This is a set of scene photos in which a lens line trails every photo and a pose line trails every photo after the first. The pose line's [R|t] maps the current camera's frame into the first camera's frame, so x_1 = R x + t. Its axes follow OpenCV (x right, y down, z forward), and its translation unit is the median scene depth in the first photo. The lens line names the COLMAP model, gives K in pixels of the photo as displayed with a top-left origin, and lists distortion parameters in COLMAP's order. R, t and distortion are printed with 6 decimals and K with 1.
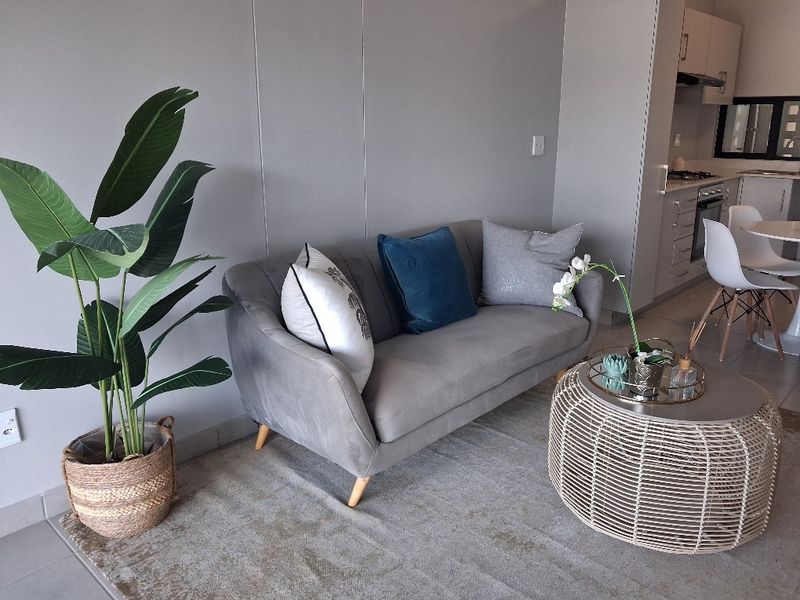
lens RADIAL K [[628.9, 0, 399.0], [0, 628.9, 295.3], [0, 0, 1]] dist [0.067552, -0.085697]
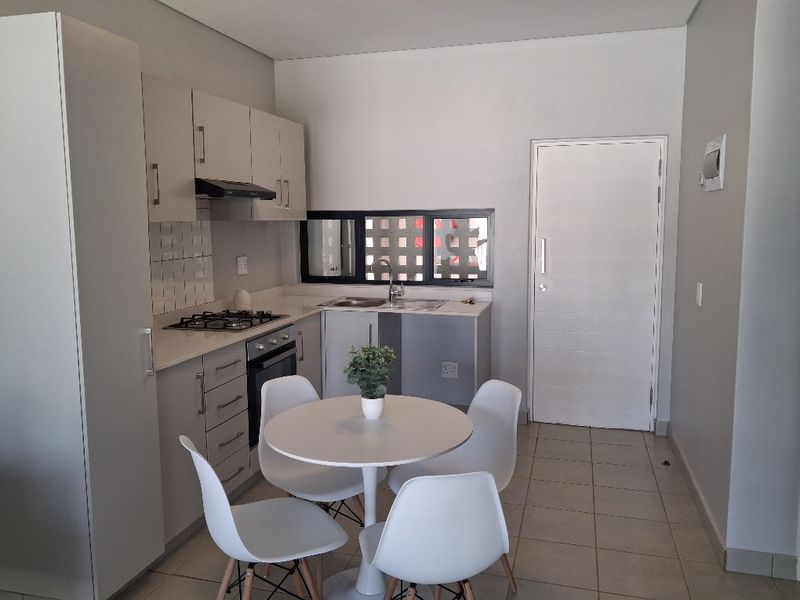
lens RADIAL K [[628.9, 0, 399.0], [0, 628.9, 295.3], [0, 0, 1]] dist [0.067552, -0.085697]
pose [[0.887499, -0.061277, 0.456717, 0.547107], [0.129930, 0.984182, -0.120436, -0.203724], [-0.442113, 0.166228, 0.881422, 0.567788]]
